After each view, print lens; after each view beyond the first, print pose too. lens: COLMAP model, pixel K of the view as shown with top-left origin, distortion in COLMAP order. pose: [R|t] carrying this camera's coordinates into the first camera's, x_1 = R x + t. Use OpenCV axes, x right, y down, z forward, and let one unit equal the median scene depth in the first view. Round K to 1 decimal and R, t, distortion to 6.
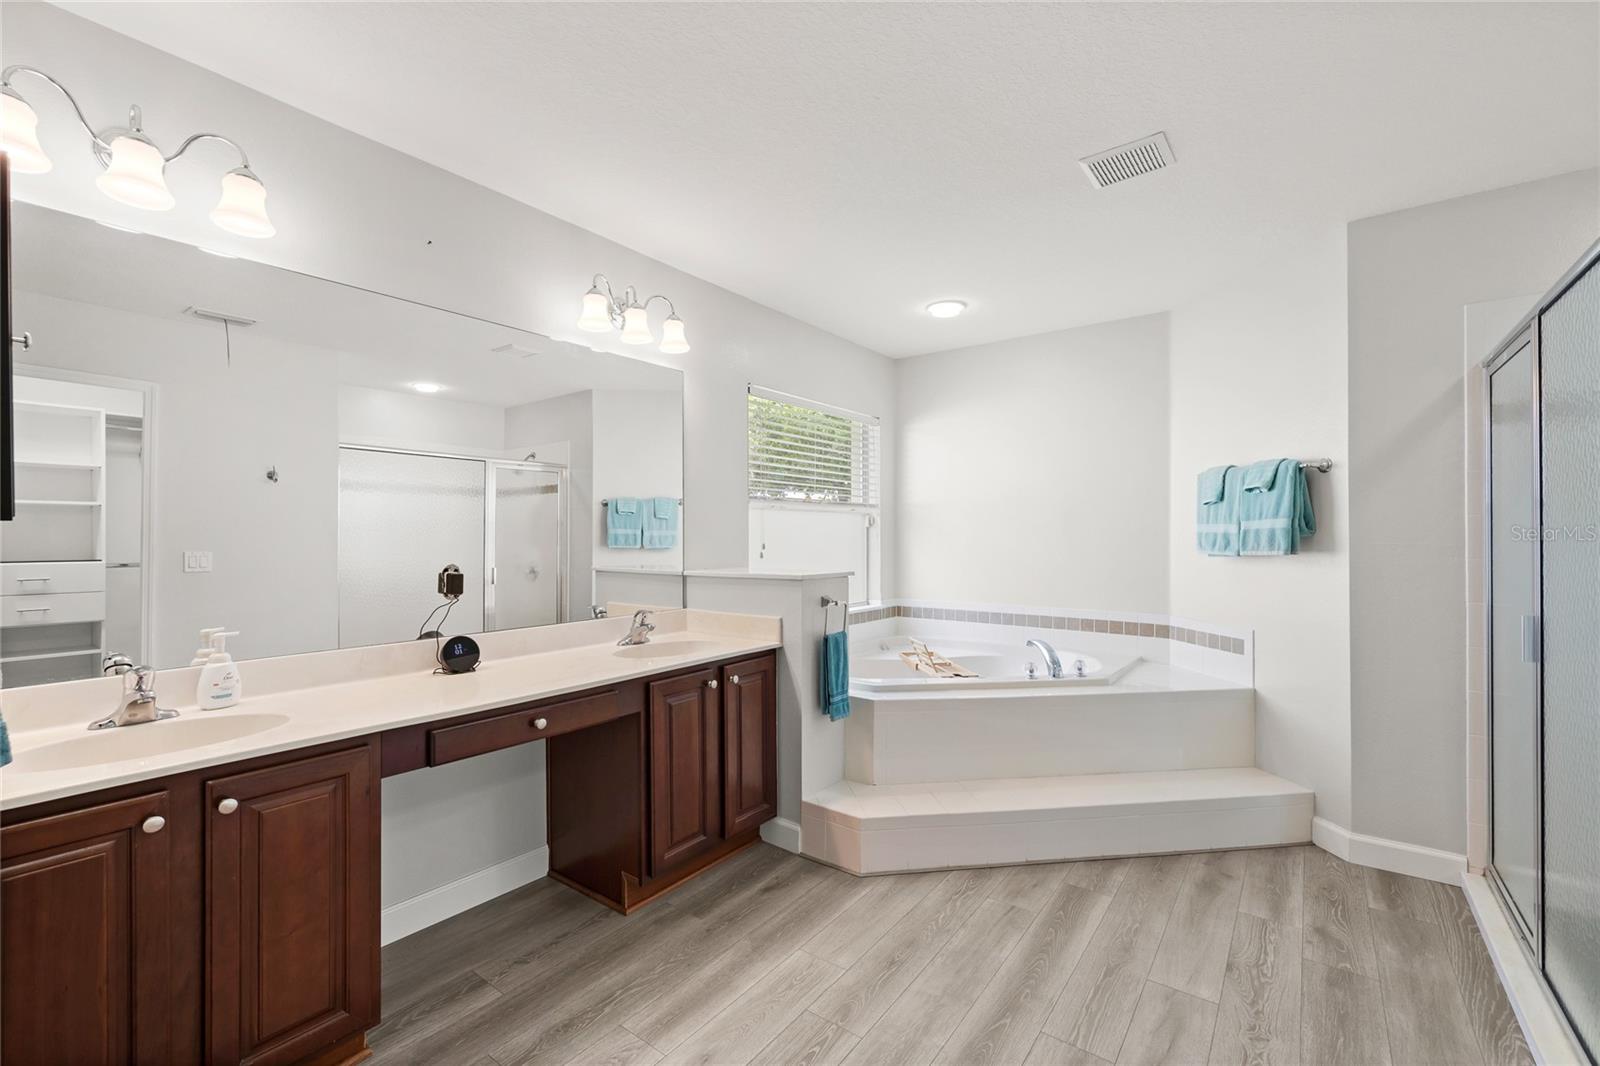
lens RADIAL K [[686.2, 0, 800.0], [0, 686.2, 533.0], [0, 0, 1]] dist [0.000782, 0.000071]
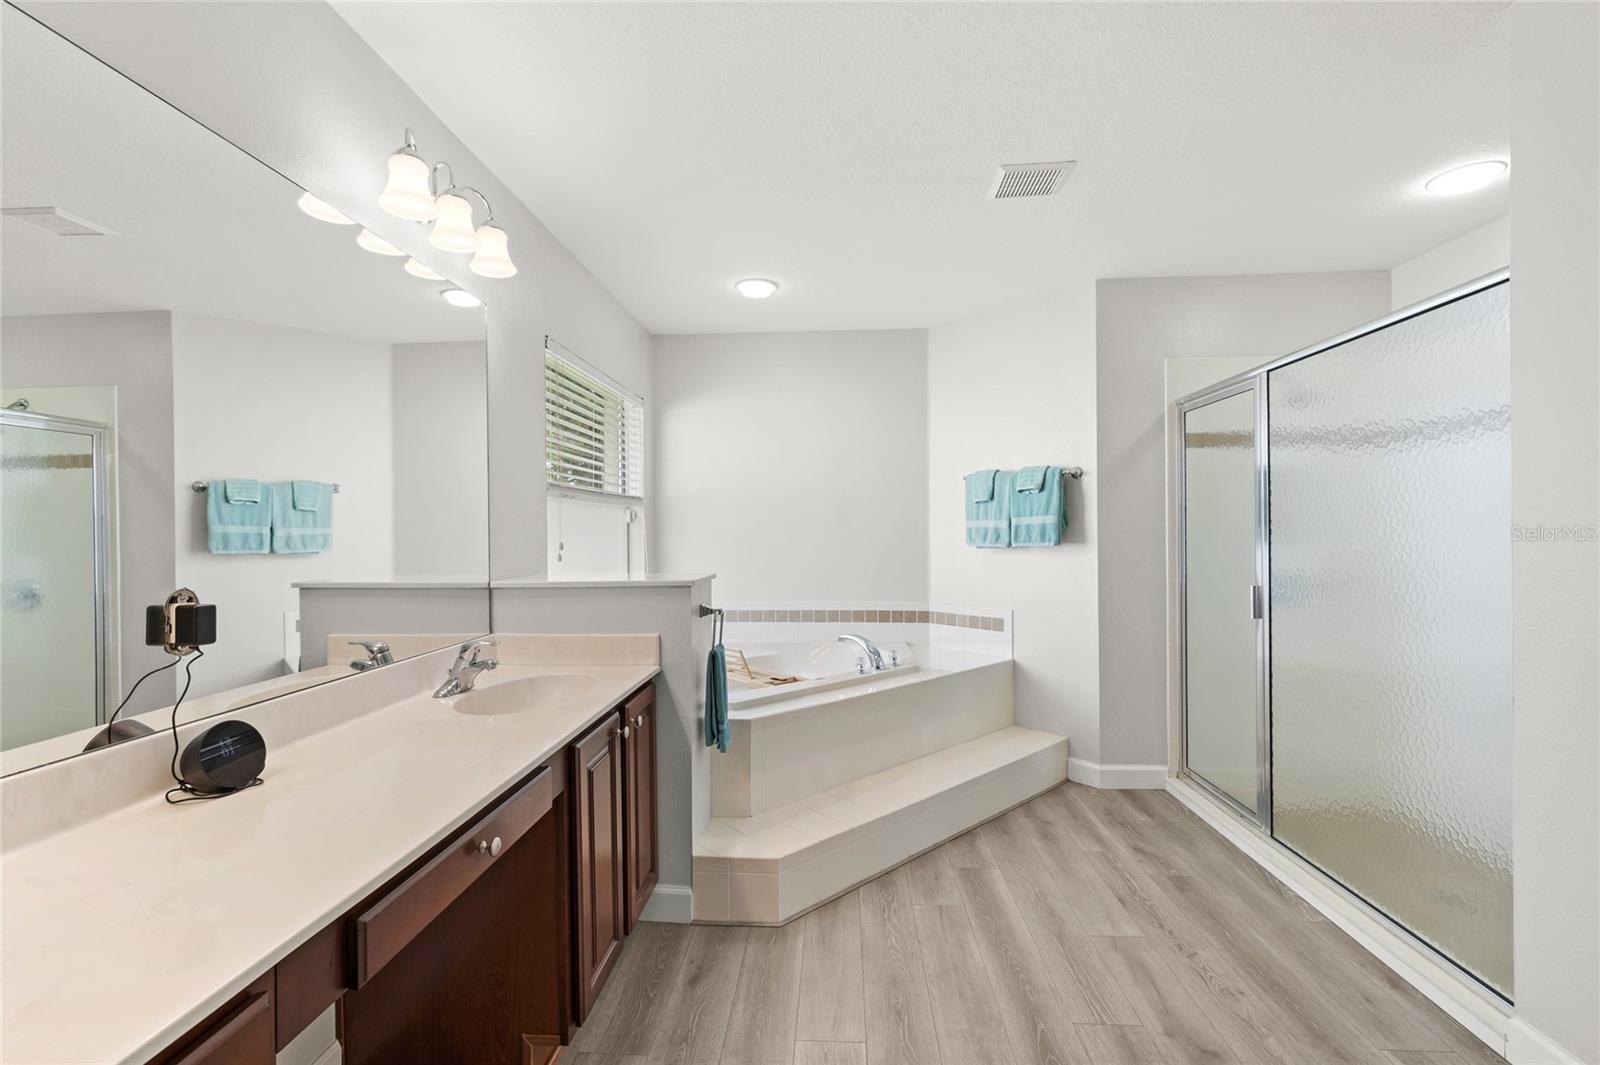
lens RADIAL K [[686.2, 0, 800.0], [0, 686.2, 532.5], [0, 0, 1]] dist [0.000782, 0.000071]
pose [[0.831109, -0.005684, 0.556081, -0.327332], [0.004839, 0.999984, 0.002989, 0.002891], [-0.556089, 0.000207, 0.831123, 0.238727]]
